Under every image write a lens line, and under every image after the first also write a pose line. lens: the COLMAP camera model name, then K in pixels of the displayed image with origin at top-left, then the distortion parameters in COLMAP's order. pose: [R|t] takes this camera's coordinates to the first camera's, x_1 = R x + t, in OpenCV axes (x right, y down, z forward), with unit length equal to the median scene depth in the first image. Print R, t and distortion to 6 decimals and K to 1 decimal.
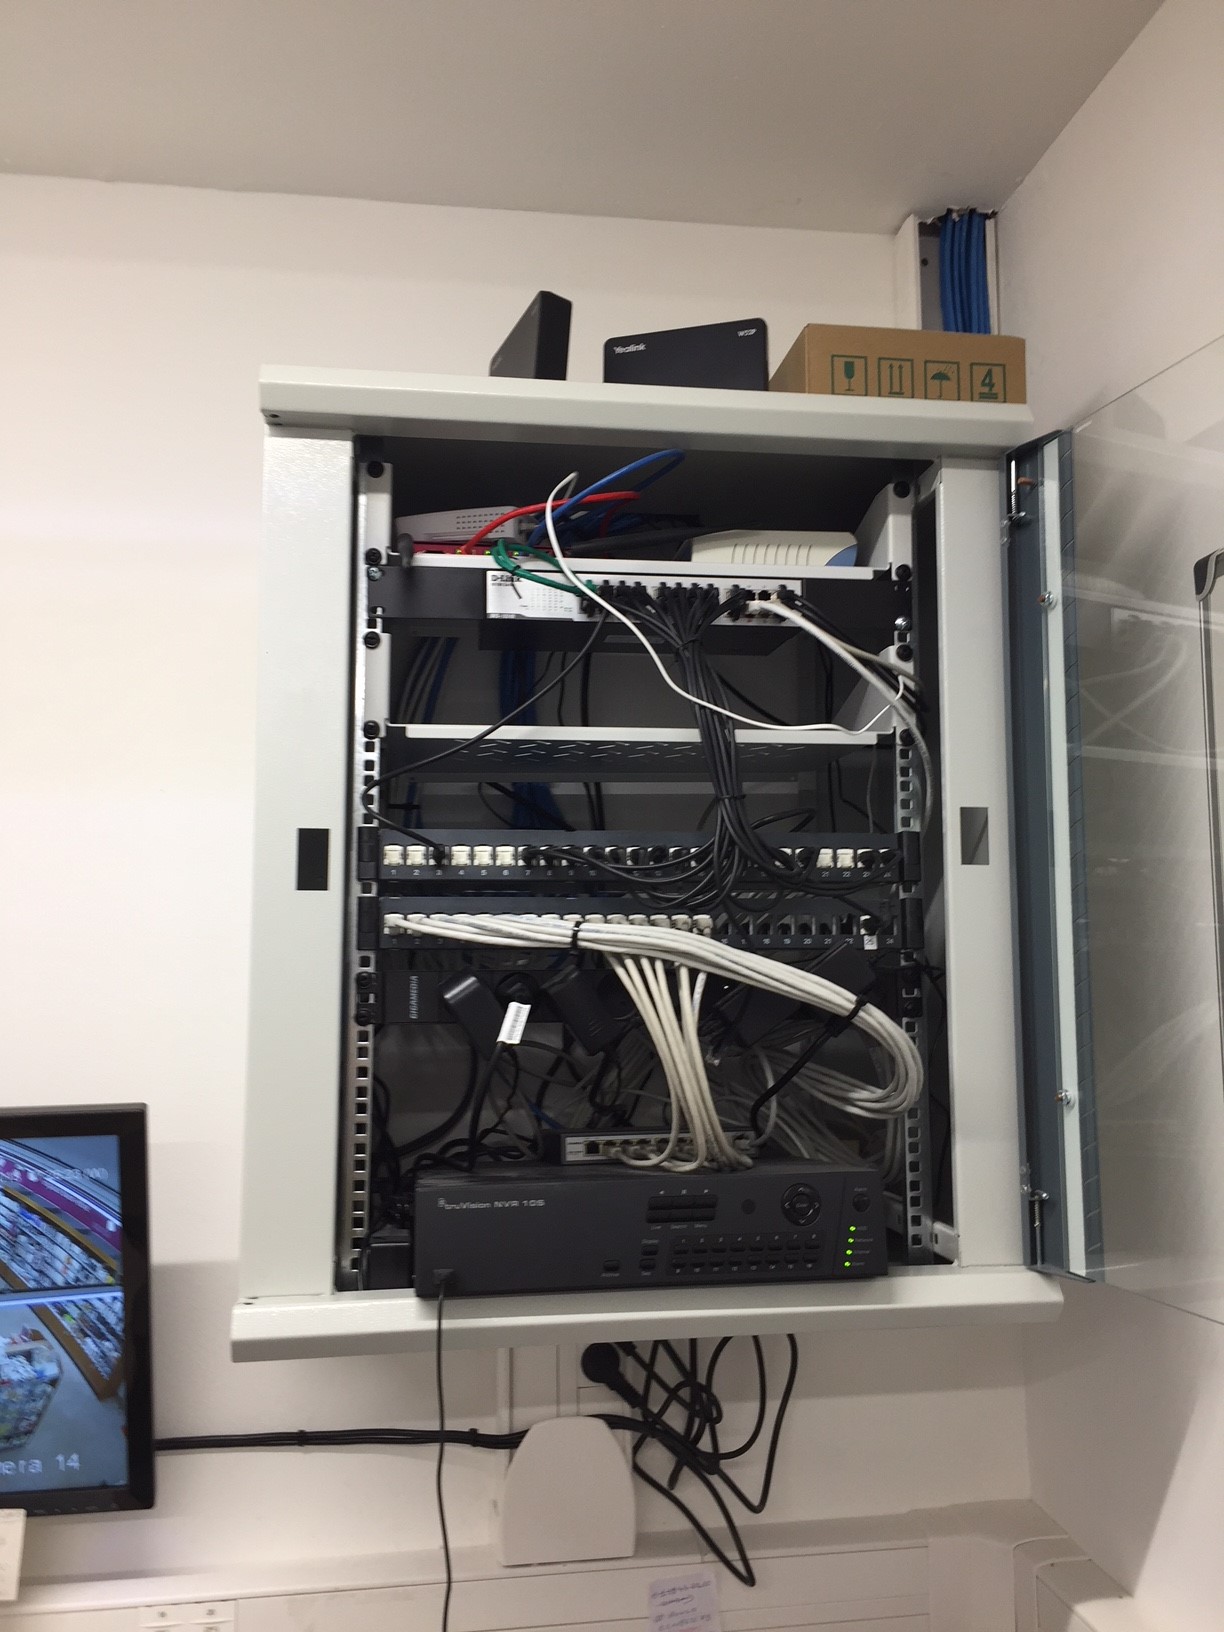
lens RADIAL K [[1418.4, 0, 622.8], [0, 1418.4, 812.2], [0, 0, 1]] dist [0.059924, 0.000321]
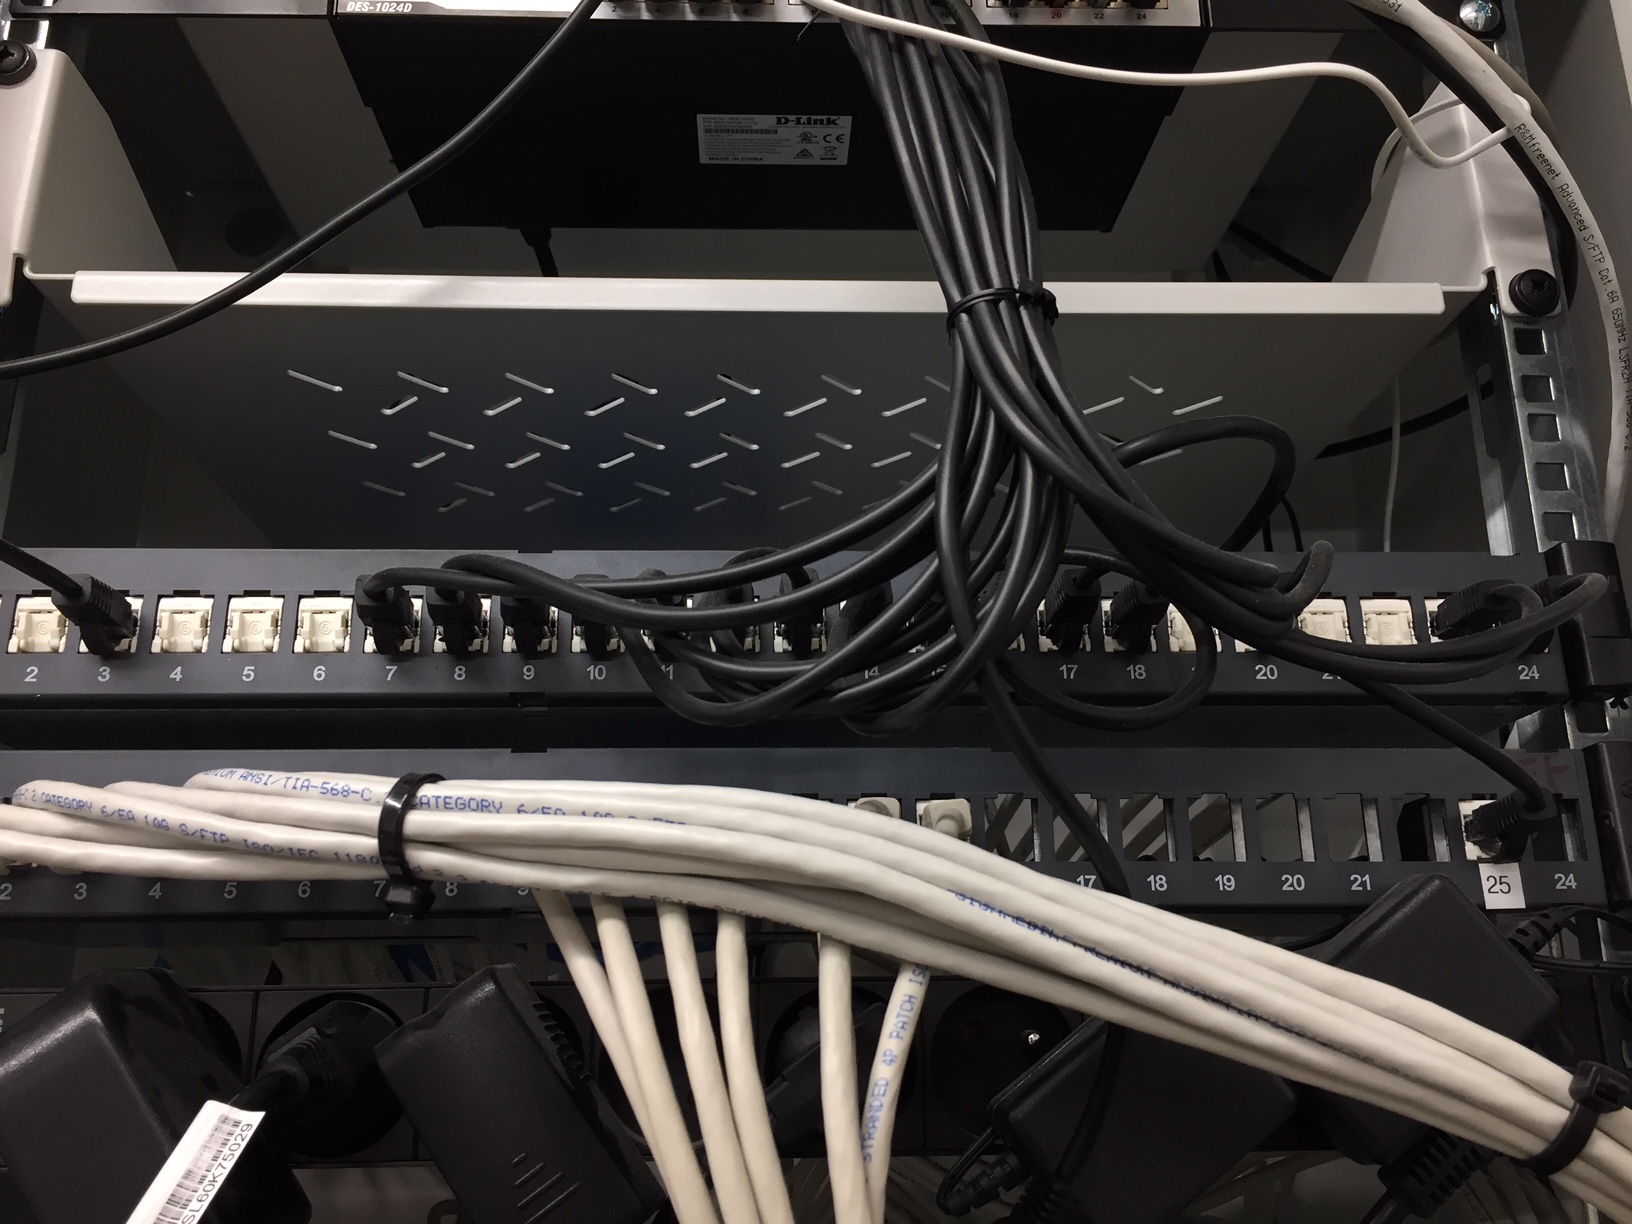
lens RADIAL K [[1400.7, 0, 816.3], [0, 1400.7, 618.4], [0, 0, 1]] dist [0.074225, -0.103718]
pose [[0.993595, -0.039549, -0.105851, 0.063279], [0.020400, 0.984140, -0.176217, 0.088466], [0.111142, 0.172929, 0.978643, 0.694453]]
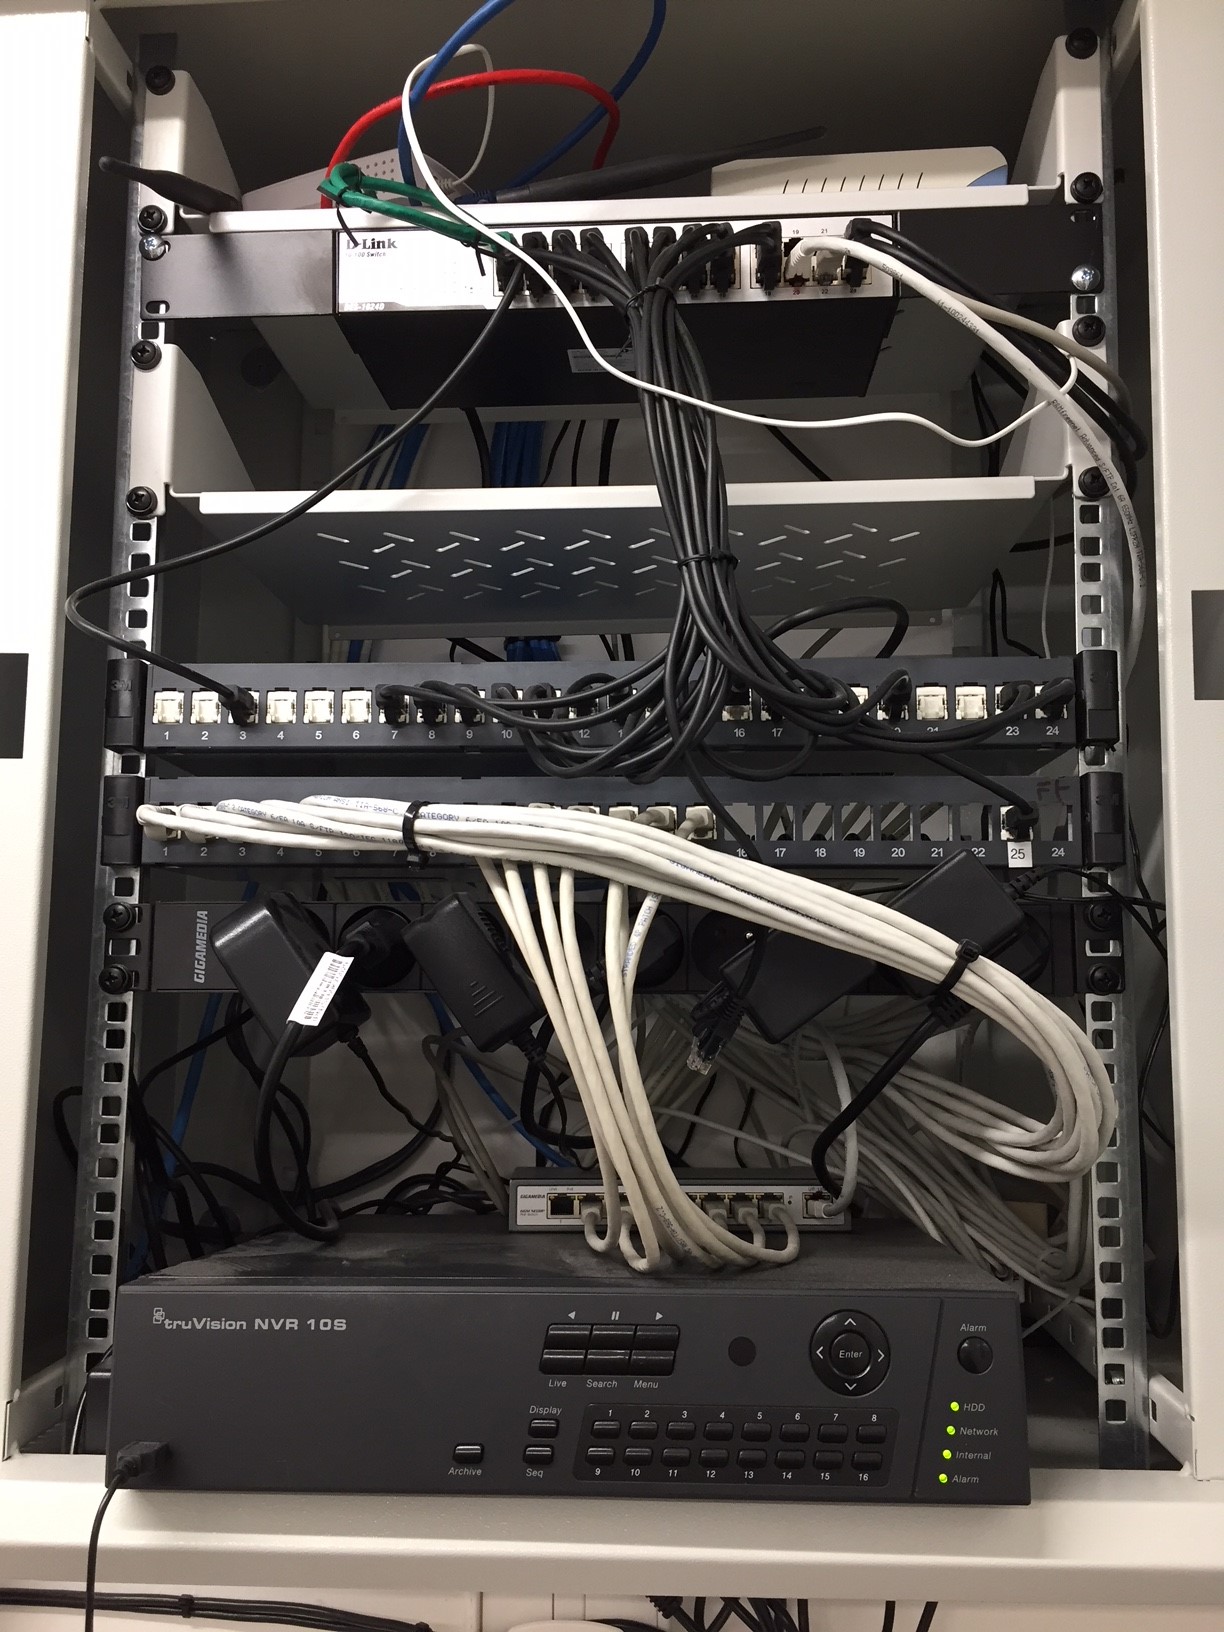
lens RADIAL K [[1400.7, 0, 616.7], [0, 1400.7, 825.7], [0, 0, 1]] dist [0.074225, -0.103718]
pose [[0.977623, -0.014277, -0.209880, 0.141466], [0.015228, 0.999880, 0.002918, 0.079252], [0.209813, -0.006048, 0.977723, 0.457416]]
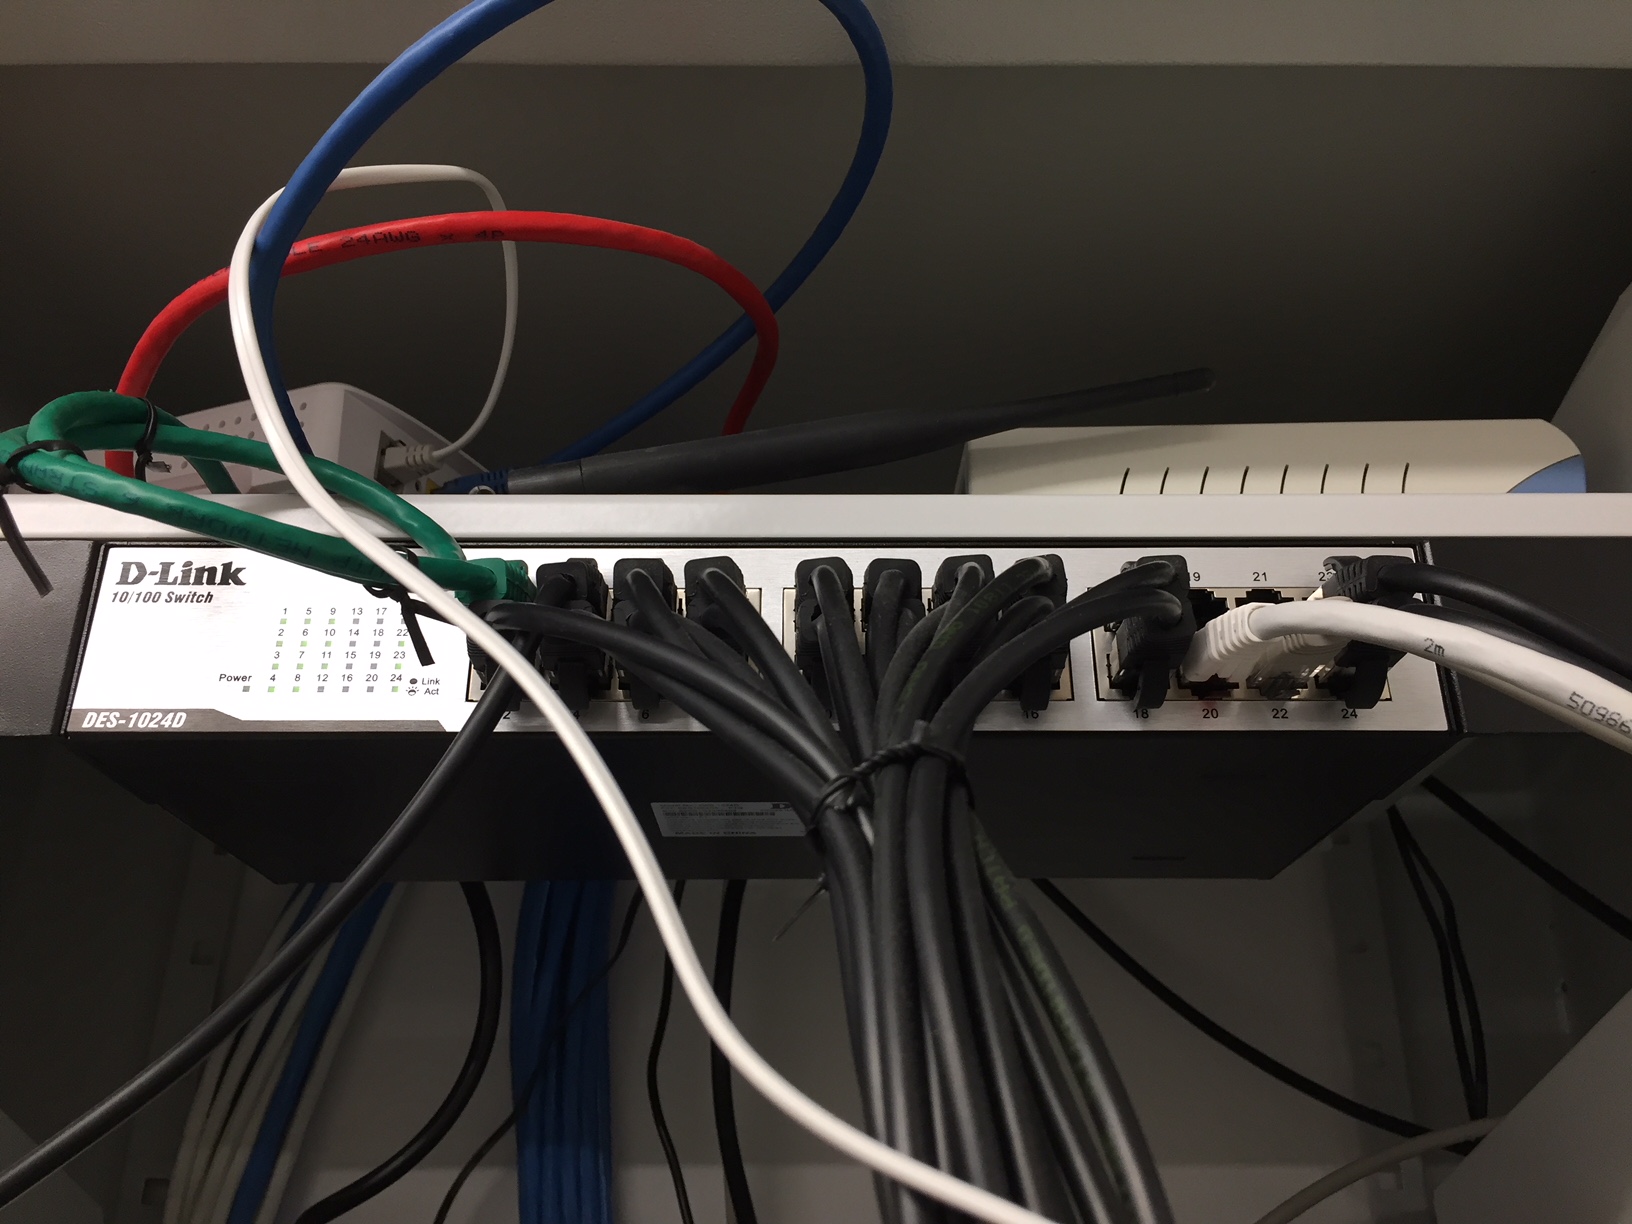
lens RADIAL K [[1400.7, 0, 816.3], [0, 1400.7, 618.4], [0, 0, 1]] dist [0.074225, -0.103718]
pose [[0.988748, -0.055486, -0.138920, 0.061535], [0.008504, 0.948013, -0.318119, -0.080543], [0.149349, 0.313358, 0.937817, 0.811619]]
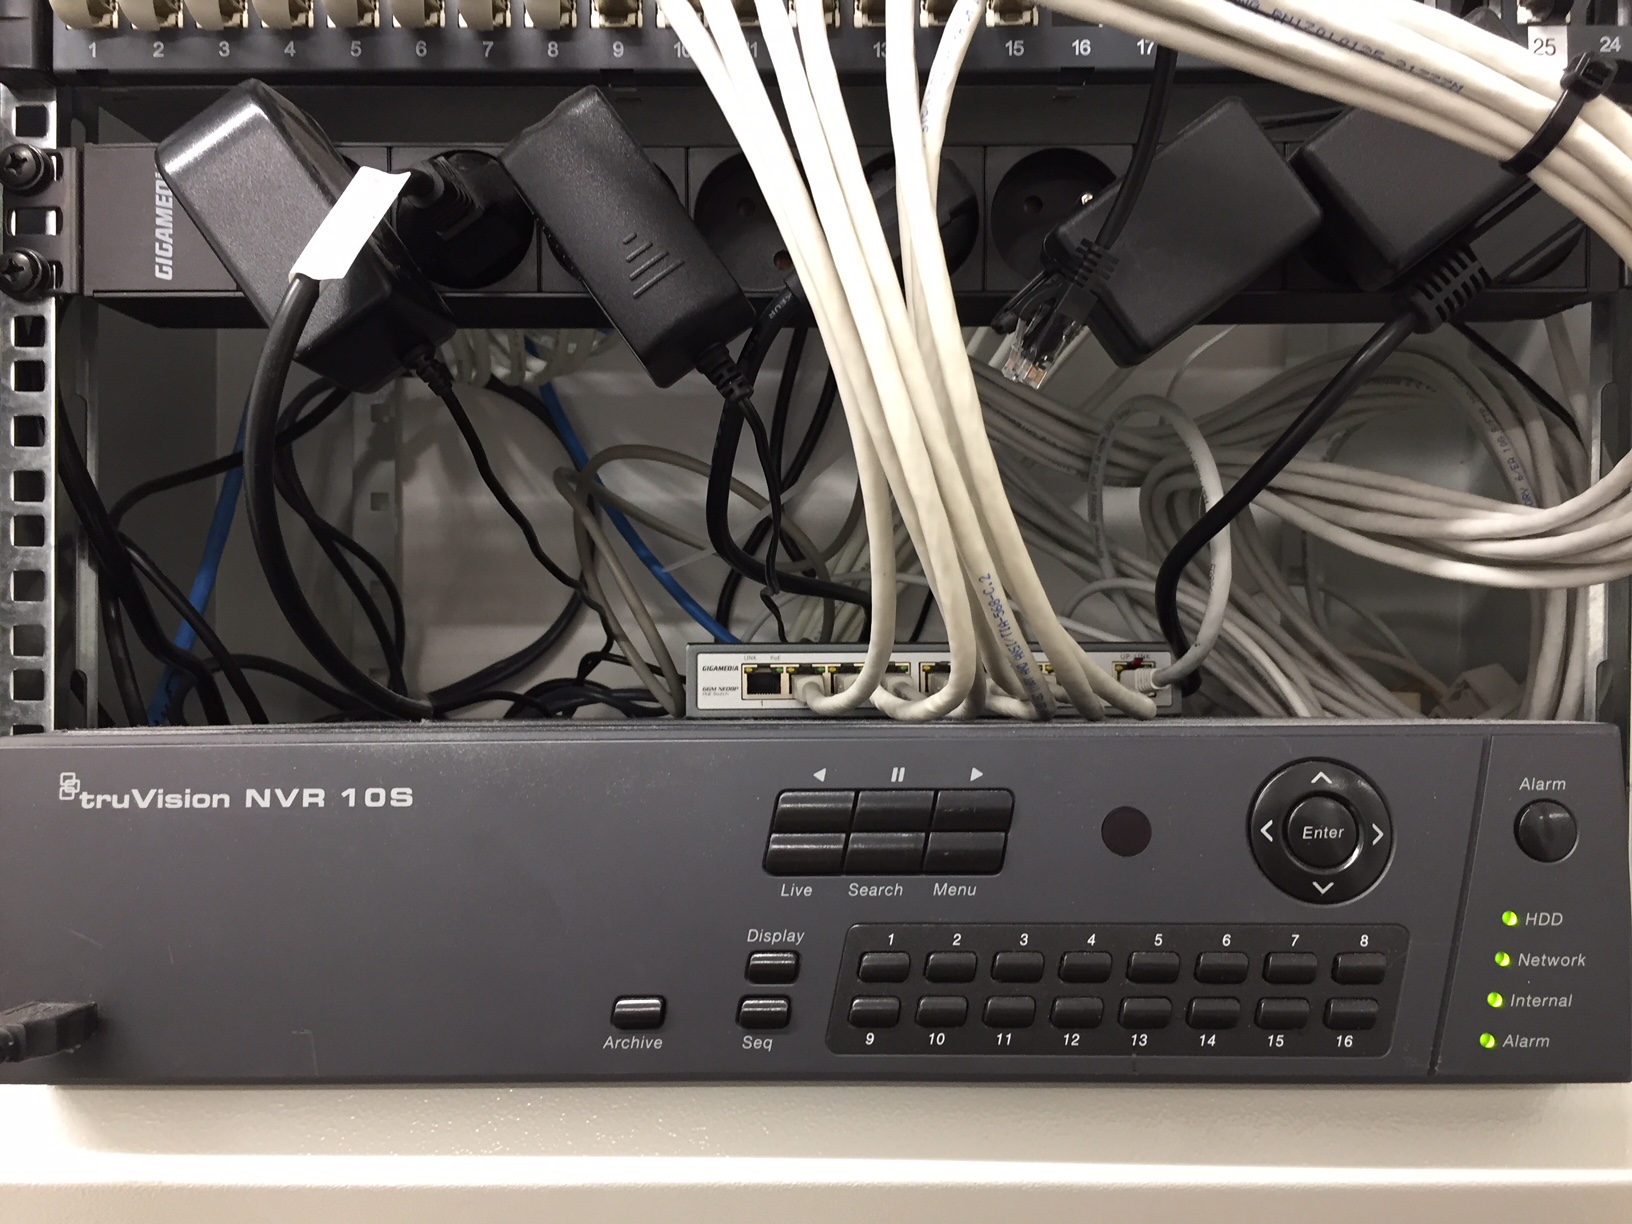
lens RADIAL K [[1400.7, 0, 816.3], [0, 1400.7, 618.4], [0, 0, 1]] dist [0.074225, -0.103718]
pose [[0.984842, 0.005737, -0.173361, 0.069826], [0.016269, 0.991991, 0.125254, 0.182507], [0.172691, -0.126176, 0.976861, 0.662736]]
